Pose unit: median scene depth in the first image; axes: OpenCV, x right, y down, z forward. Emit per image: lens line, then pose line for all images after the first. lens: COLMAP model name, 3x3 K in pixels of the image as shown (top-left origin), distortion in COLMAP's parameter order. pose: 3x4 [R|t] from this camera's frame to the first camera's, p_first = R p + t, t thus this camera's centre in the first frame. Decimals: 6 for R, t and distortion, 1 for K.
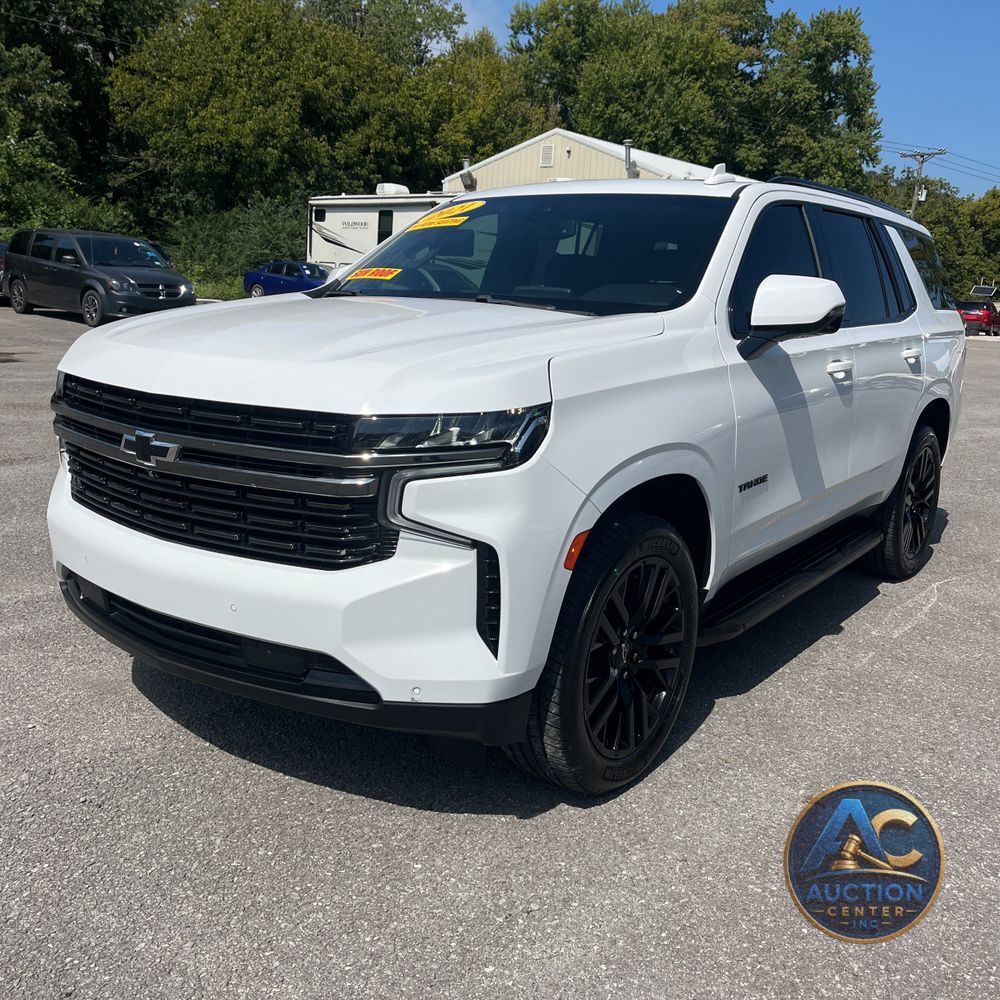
lens RADIAL K [[1002.2, 0, 493.6], [0, 1002.2, 496.1], [0, 0, 1]] dist [0.038717, -0.041464]
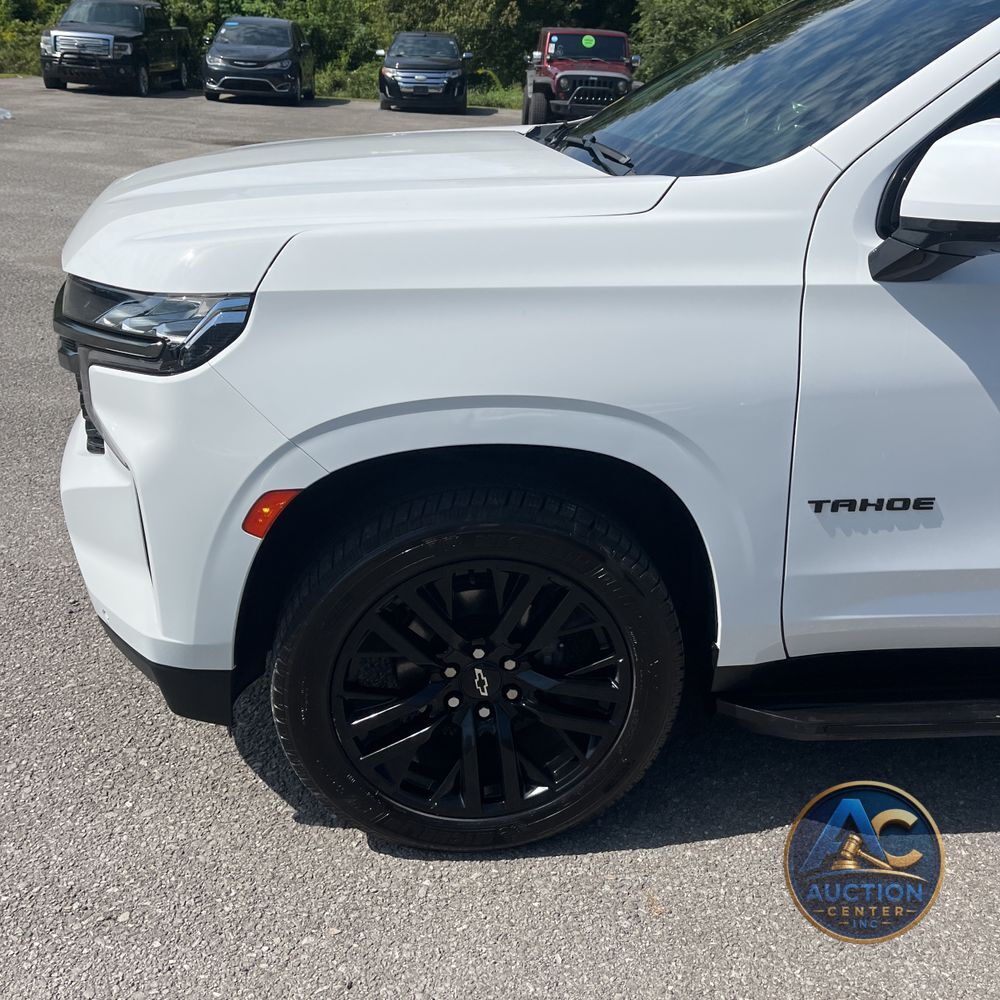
lens RADIAL K [[994.9, 0, 500.0], [0, 994.9, 500.0], [0, 0, 1]] dist [0.022044, 0.011429]
pose [[0.699013, 0.284977, -0.655873, 0.640254], [-0.182947, 0.957908, 0.221230, -0.134997], [0.691311, -0.034653, 0.721726, 0.603716]]
